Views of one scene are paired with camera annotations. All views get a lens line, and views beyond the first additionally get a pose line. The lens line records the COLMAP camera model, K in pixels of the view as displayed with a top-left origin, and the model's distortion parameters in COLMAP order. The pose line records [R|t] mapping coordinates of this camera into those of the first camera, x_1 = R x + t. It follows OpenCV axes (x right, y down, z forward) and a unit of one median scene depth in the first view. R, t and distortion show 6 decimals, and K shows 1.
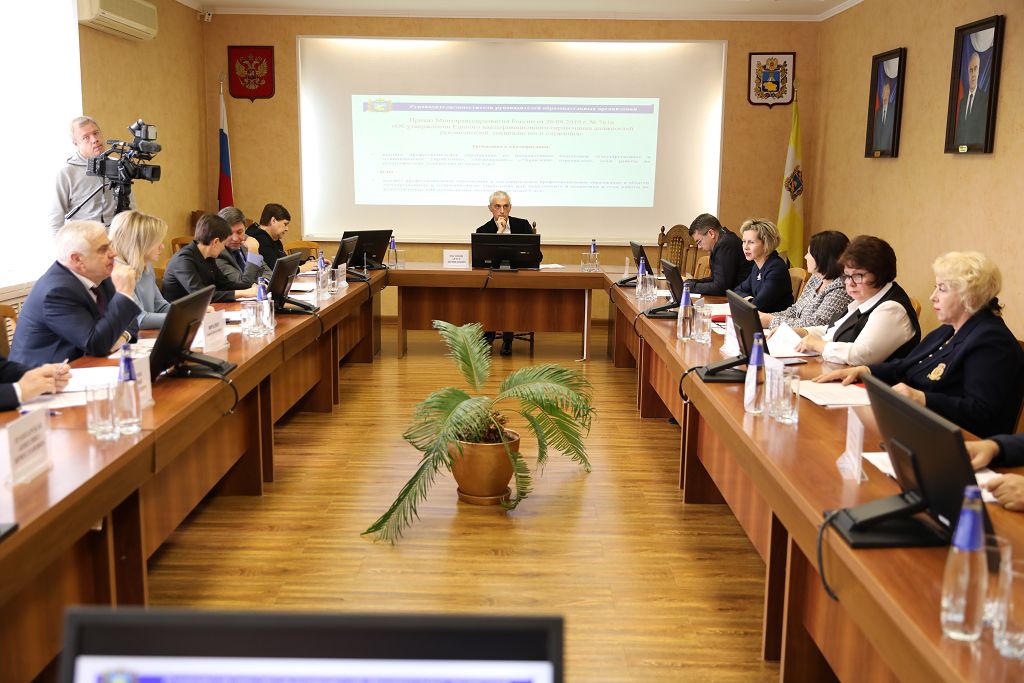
lens RADIAL K [[1041.2, 0, 512.0], [0, 1041.2, 341.5], [0, 0, 1]] dist [0.035166, -0.017044]
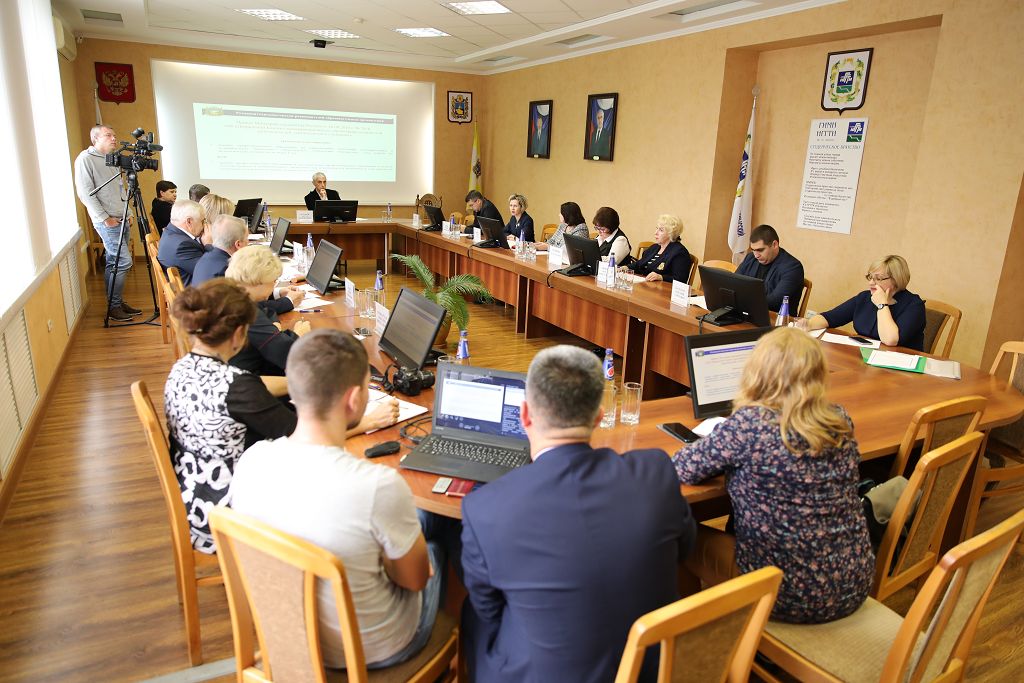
lens RADIAL K [[682.3, 0, 512.0], [0, 682.3, 341.5], [0, 0, 1]] dist [-0.001117, 0.000115]
pose [[0.893707, -0.097673, 0.437891, -0.223119], [0.046620, 0.990949, 0.125887, -0.004684], [-0.446223, -0.092092, 0.890171, -0.087850]]
